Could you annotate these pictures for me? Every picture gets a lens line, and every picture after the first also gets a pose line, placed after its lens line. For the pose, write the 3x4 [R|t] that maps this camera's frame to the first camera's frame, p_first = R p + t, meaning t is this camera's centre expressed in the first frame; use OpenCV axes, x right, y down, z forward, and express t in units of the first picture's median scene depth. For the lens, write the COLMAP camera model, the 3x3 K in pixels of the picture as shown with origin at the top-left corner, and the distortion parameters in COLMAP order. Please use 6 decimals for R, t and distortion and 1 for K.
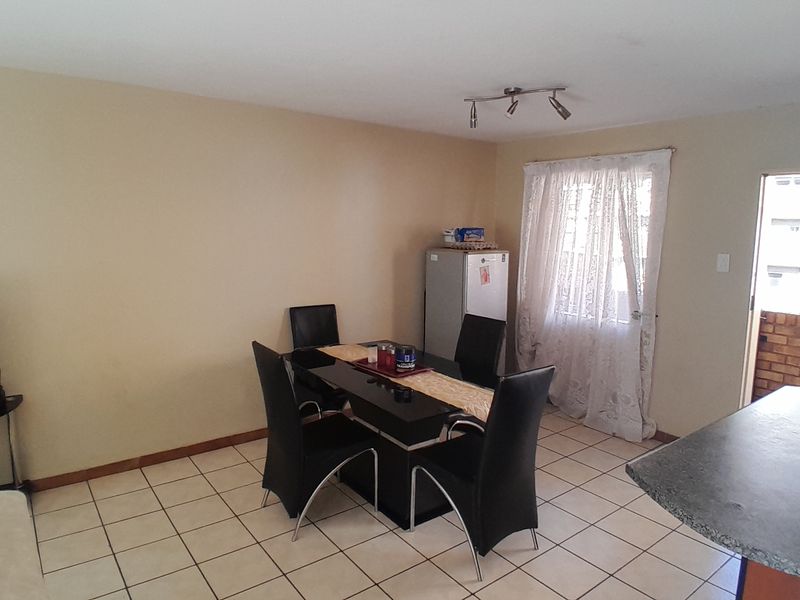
lens RADIAL K [[540.2, 0, 425.0], [0, 540.2, 293.7], [0, 0, 1]] dist [0.029811, -0.077464]
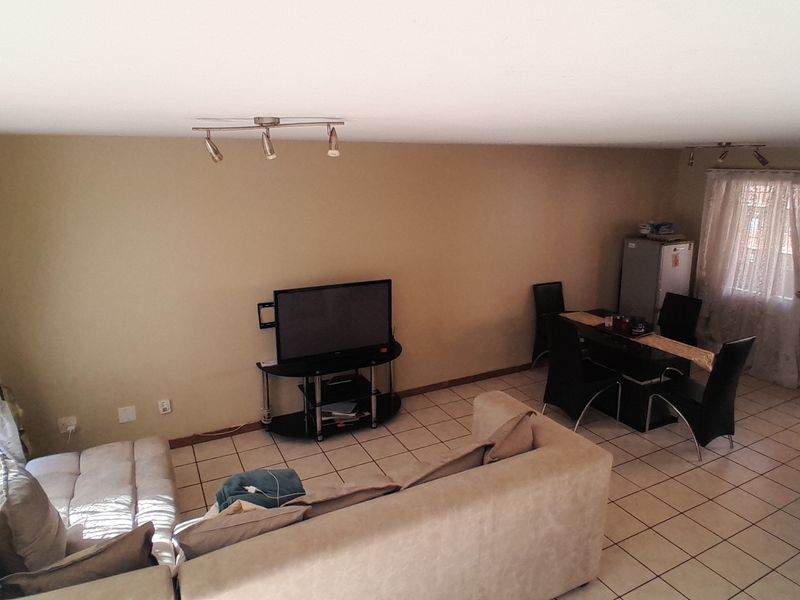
lens RADIAL K [[540.2, 0, 425.0], [0, 540.2, 293.7], [0, 0, 1]] dist [0.029811, -0.077464]
pose [[0.982818, 0.018816, -0.183614, -0.258898], [-0.000252, 0.994926, 0.100606, -0.091185], [0.184575, -0.098831, 0.977837, -0.437319]]
